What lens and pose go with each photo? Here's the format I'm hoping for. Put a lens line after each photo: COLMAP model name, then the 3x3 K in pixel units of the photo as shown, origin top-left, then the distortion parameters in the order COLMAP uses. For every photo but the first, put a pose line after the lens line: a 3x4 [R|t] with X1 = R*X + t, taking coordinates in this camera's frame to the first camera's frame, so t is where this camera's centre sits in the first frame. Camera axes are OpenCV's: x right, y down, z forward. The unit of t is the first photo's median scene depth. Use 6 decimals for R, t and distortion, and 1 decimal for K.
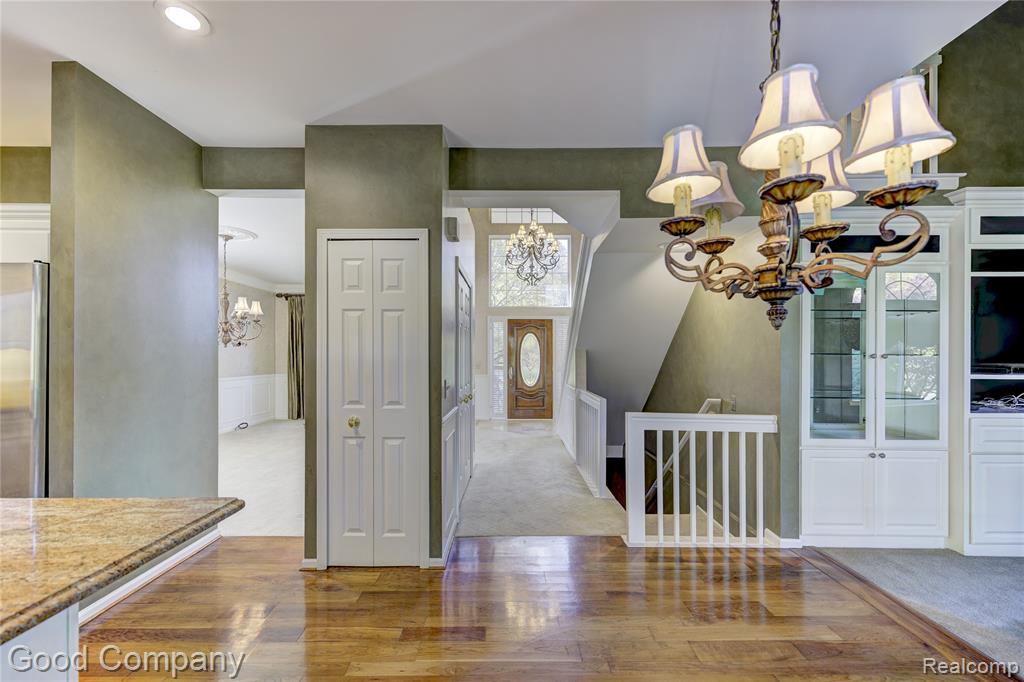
lens RADIAL K [[426.6, 0, 512.1], [0, 426.6, 350.9], [0, 0, 1]] dist [-0.000241, -0.000151]
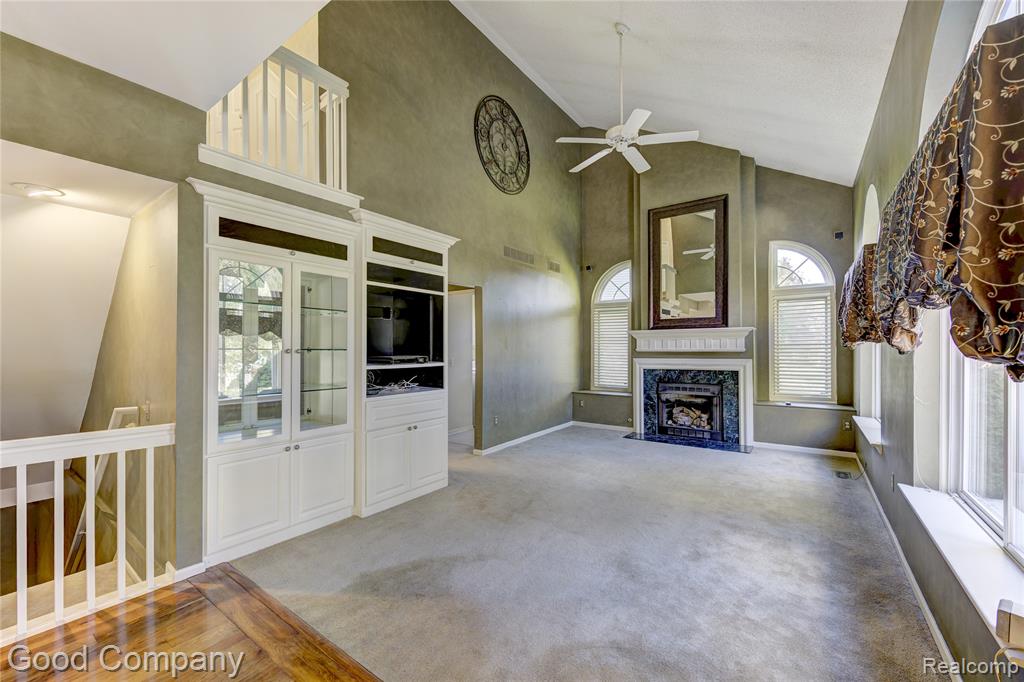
lens RADIAL K [[412.0, 0, 512.0], [0, 412.0, 341.0], [0, 0, 1]] dist [0.002013, 0.000200]
pose [[0.575014, 0.010075, 0.818082, 0.326892], [-0.002014, 0.999939, -0.010899, -0.002209], [-0.818141, 0.004620, 0.574999, -0.003661]]
